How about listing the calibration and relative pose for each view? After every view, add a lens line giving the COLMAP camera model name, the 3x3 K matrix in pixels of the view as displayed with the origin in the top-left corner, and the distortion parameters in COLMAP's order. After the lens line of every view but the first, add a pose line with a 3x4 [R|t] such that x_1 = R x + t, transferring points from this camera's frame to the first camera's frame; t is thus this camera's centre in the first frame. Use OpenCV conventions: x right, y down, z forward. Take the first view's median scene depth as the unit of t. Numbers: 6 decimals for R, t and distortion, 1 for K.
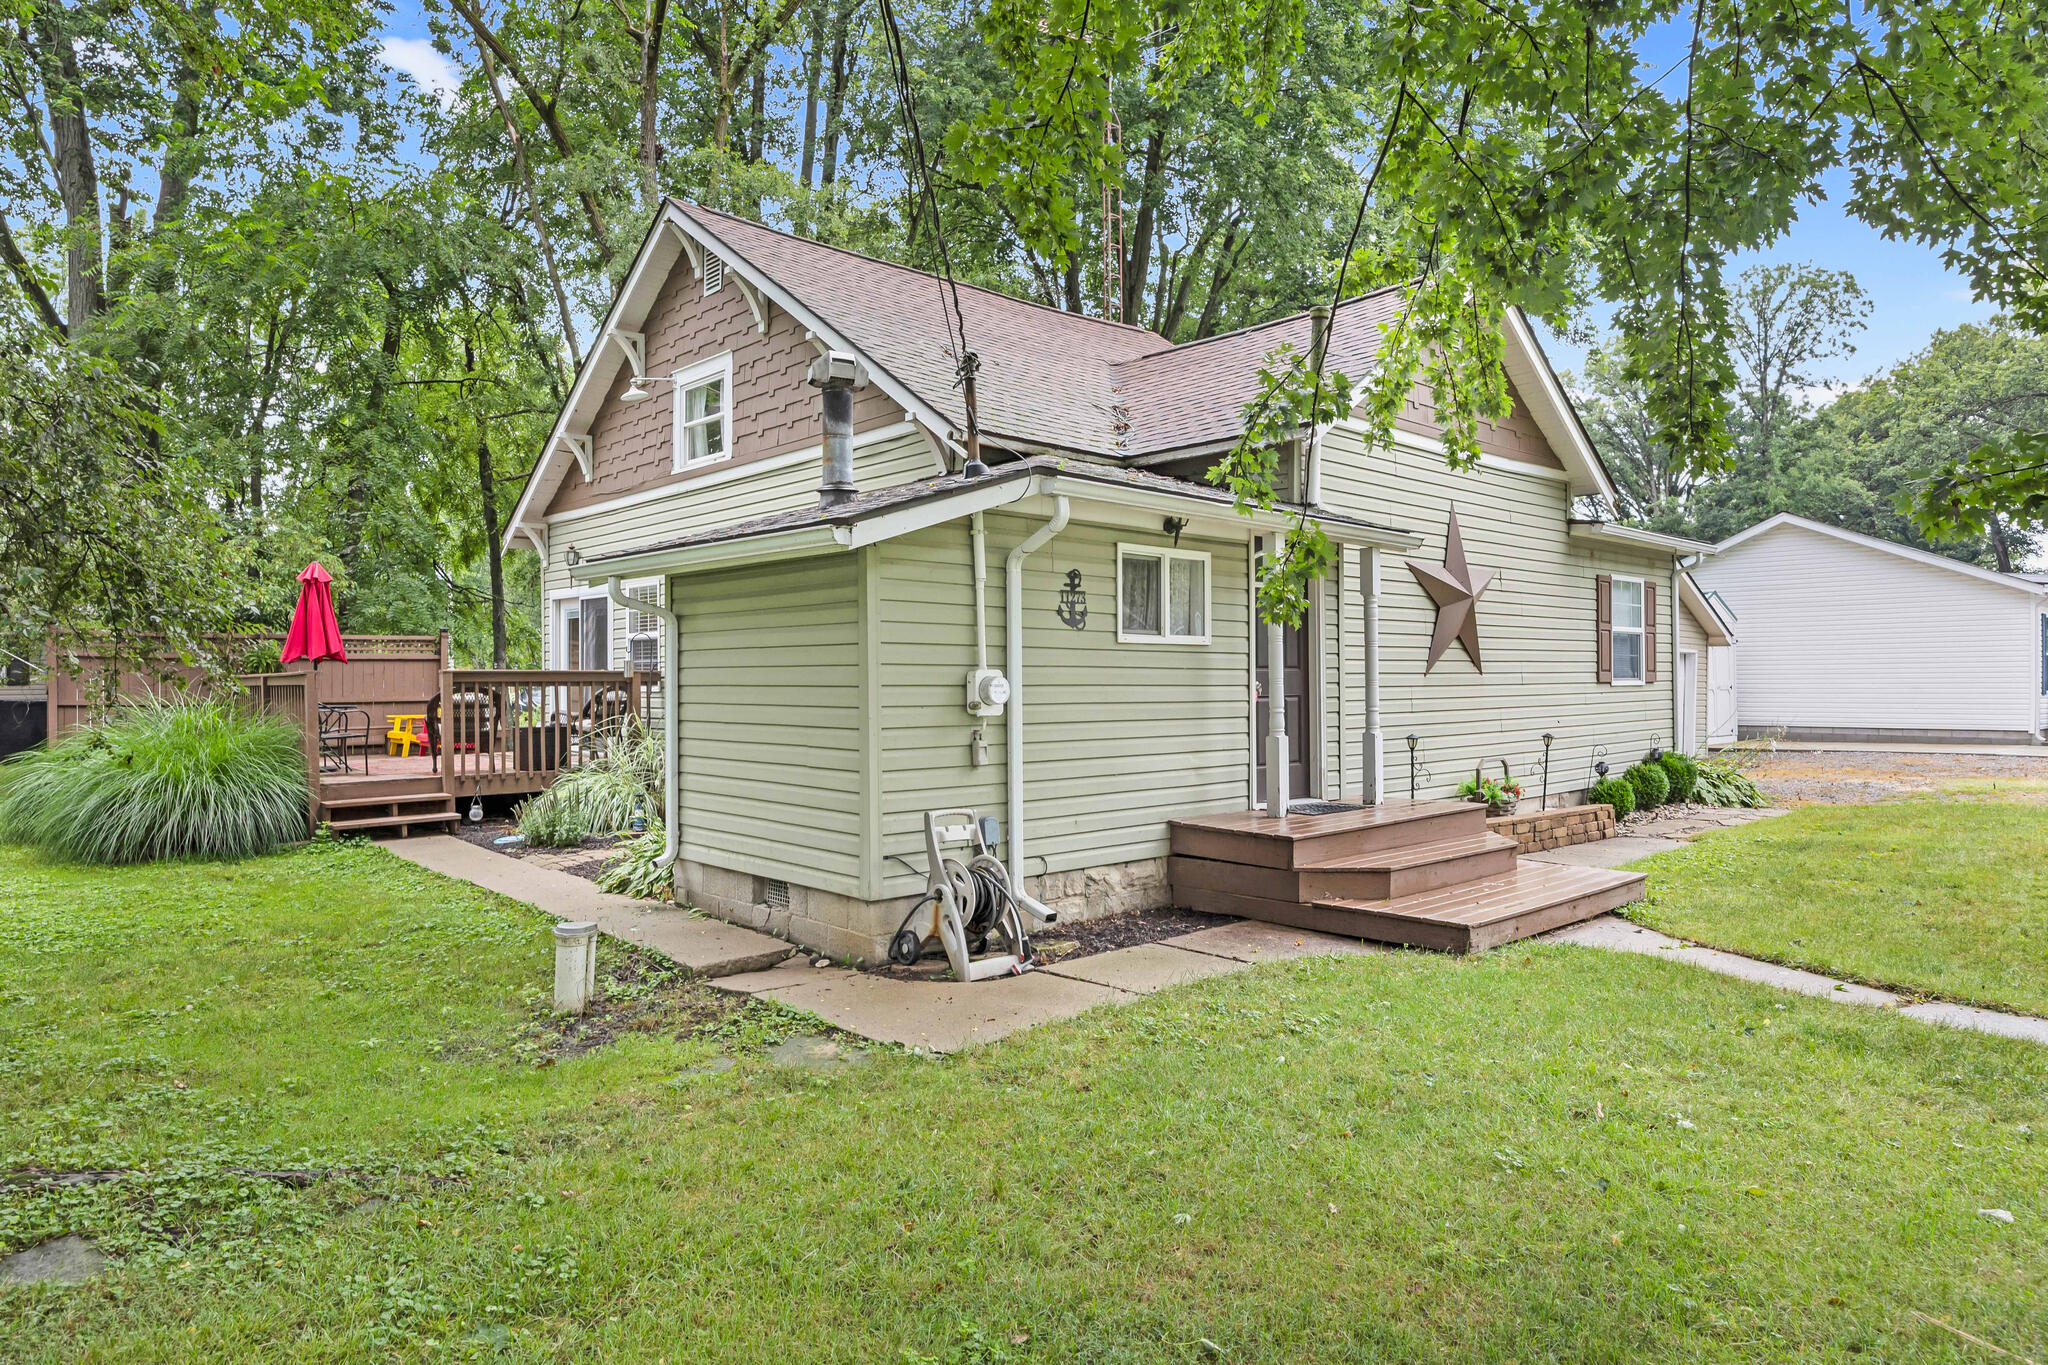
lens RADIAL K [[1226.1, 0, 1024.0], [0, 1226.1, 682.5], [0, 0, 1]] dist [0.001841, 0.000550]
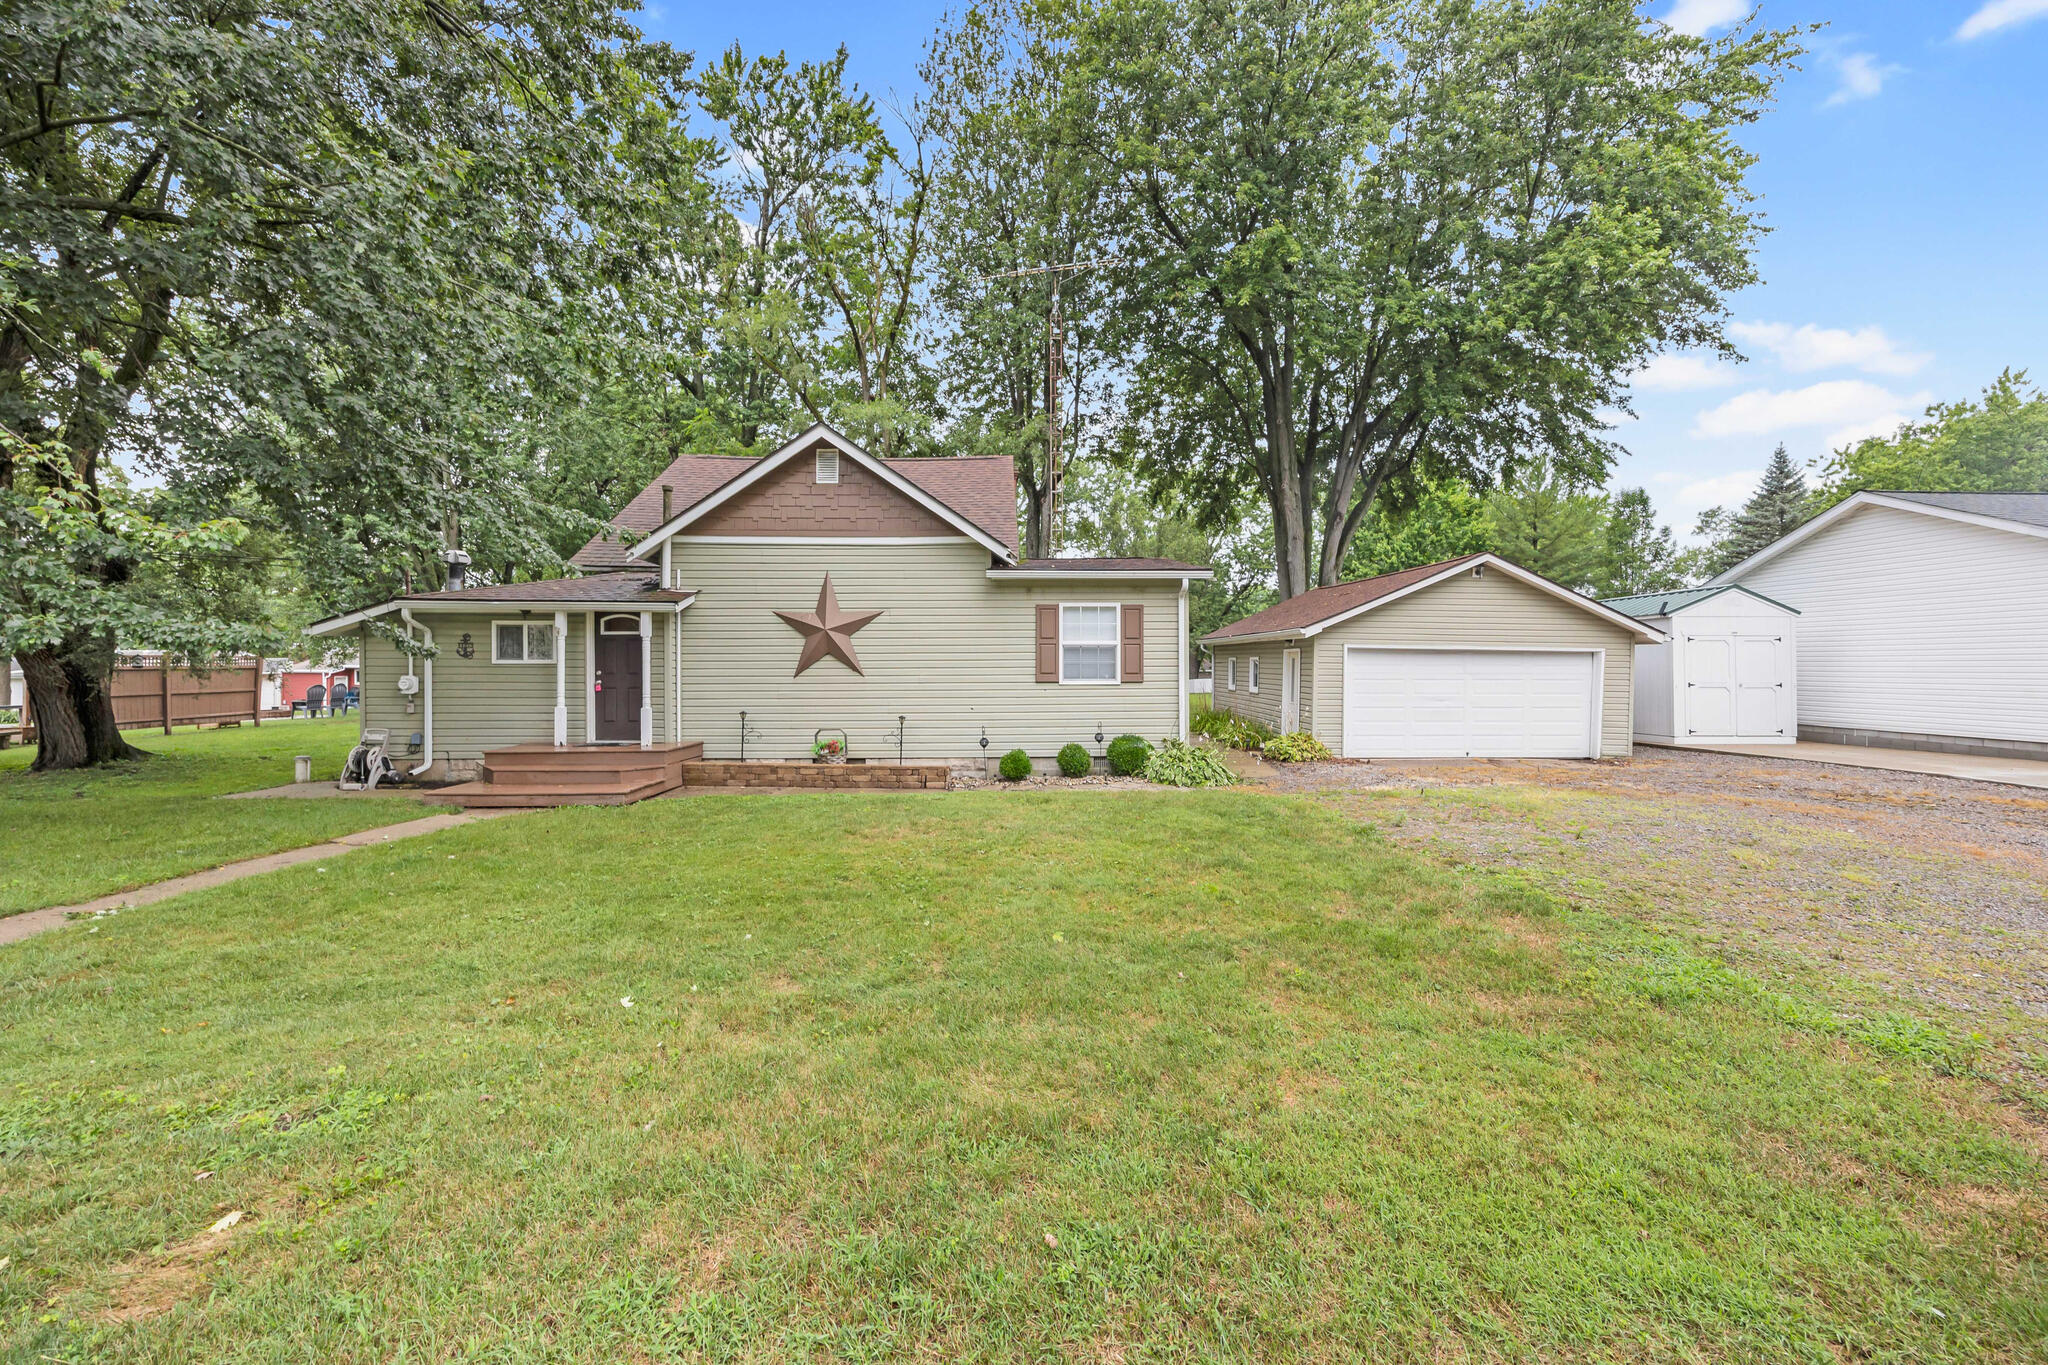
lens RADIAL K [[790.1, 0, 1021.6], [0, 790.1, 662.2], [0, 0, 1]] dist [-0.000608, -0.000086]
pose [[0.747847, 0.004286, -0.663858, 1.282639], [-0.003357, 0.999991, 0.002674, -0.030379], [0.663863, 0.000229, 0.747854, 0.388430]]
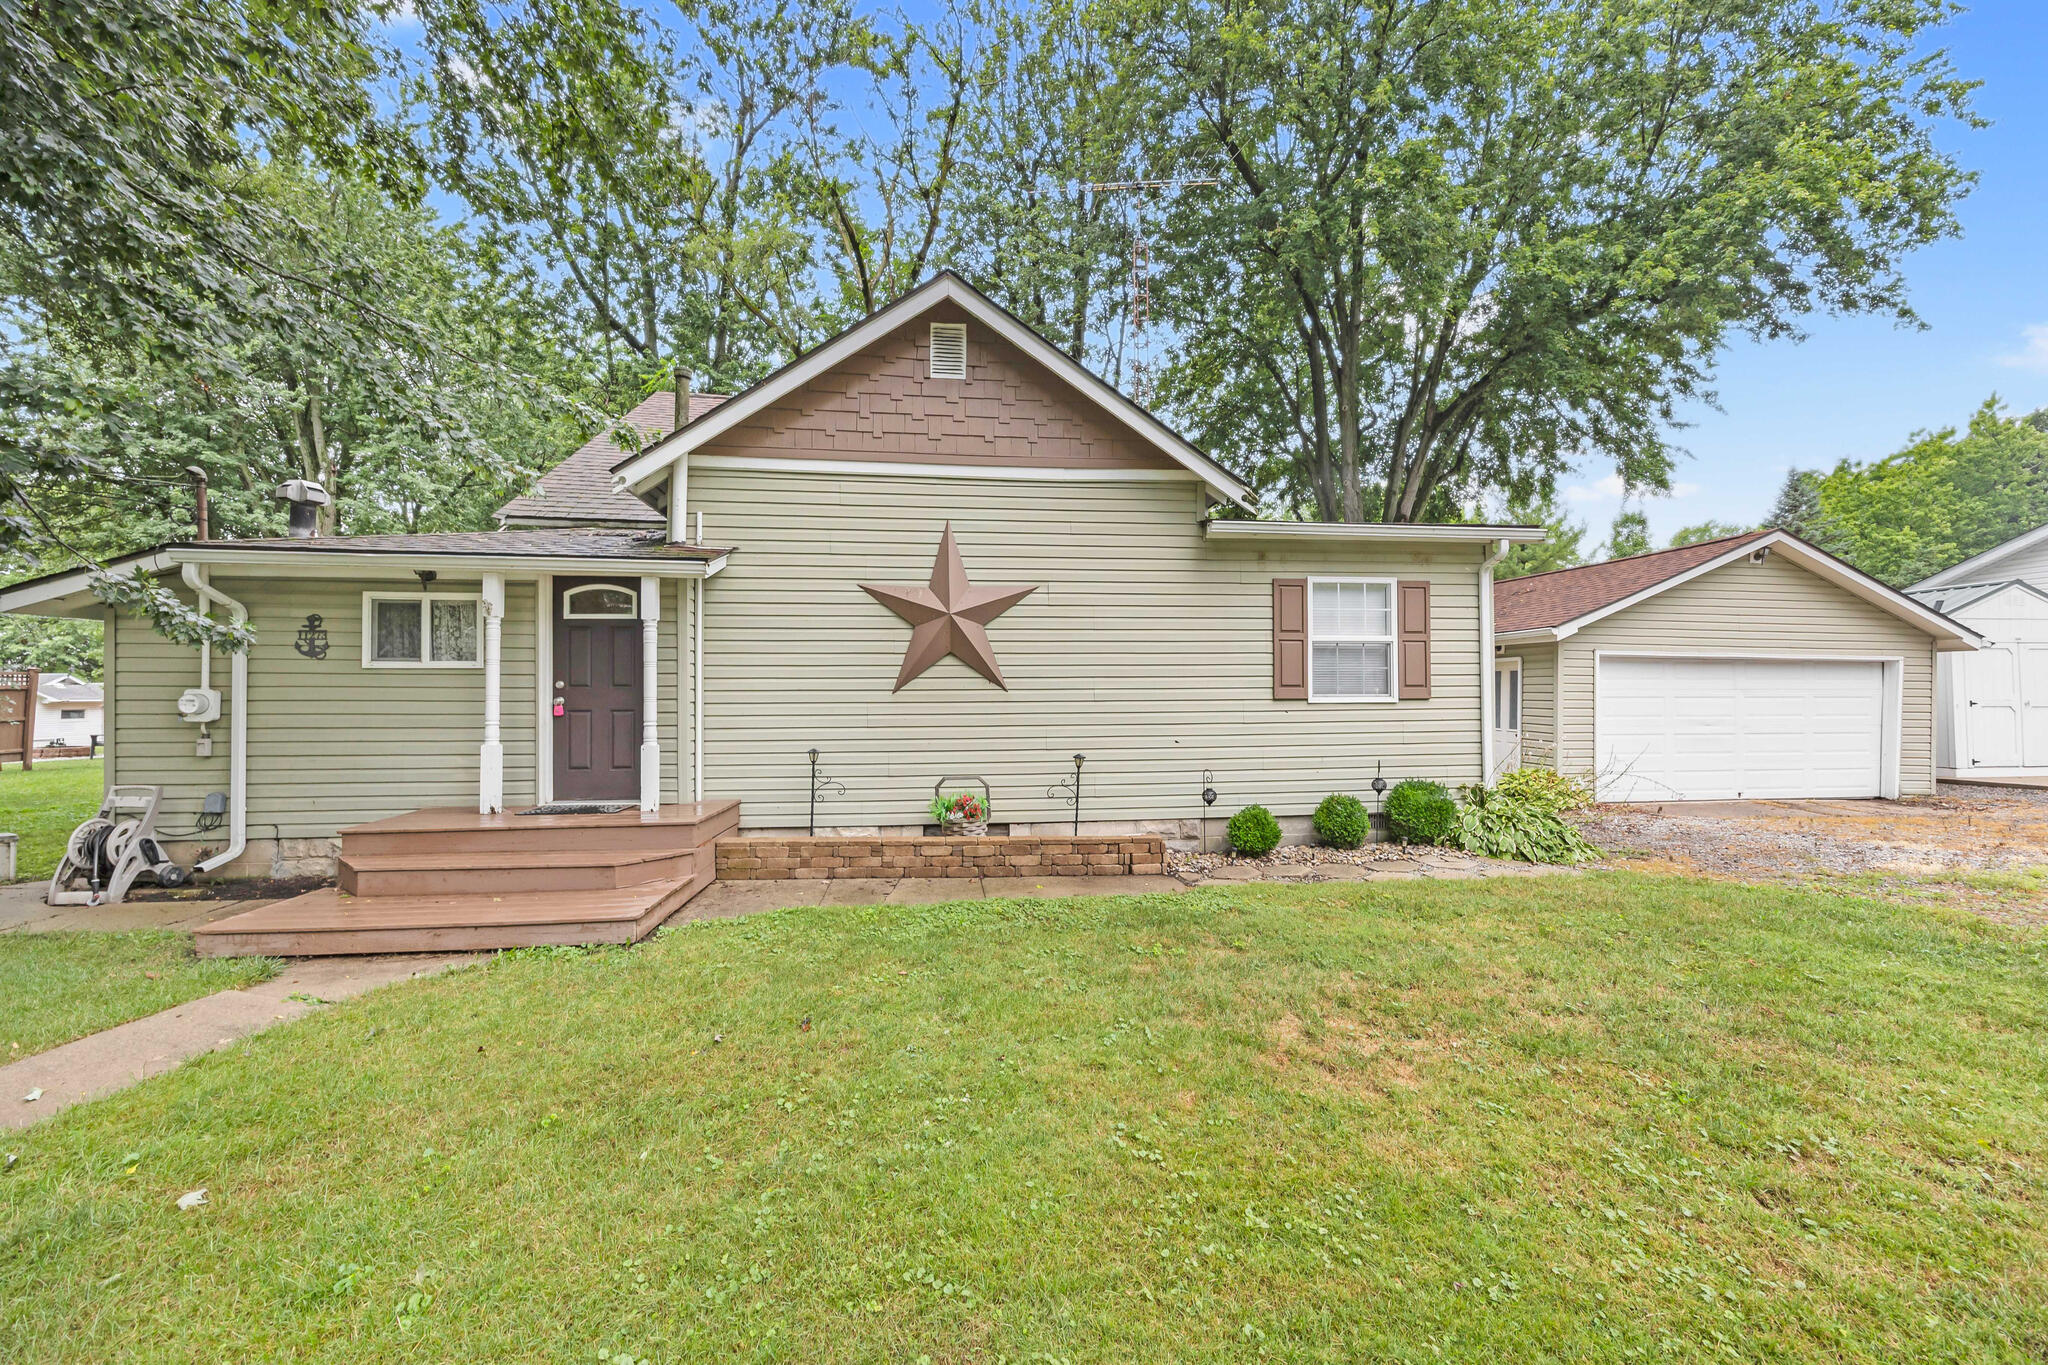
lens RADIAL K [[783.1, 0, 1024.0], [0, 783.1, 682.5], [0, 0, 1]] dist [-0.000845, -0.000048]
pose [[0.805748, -0.001678, -0.592256, 0.804892], [-0.002811, 0.999974, -0.006658, -0.009693], [0.592252, 0.007029, 0.805722, 0.527892]]
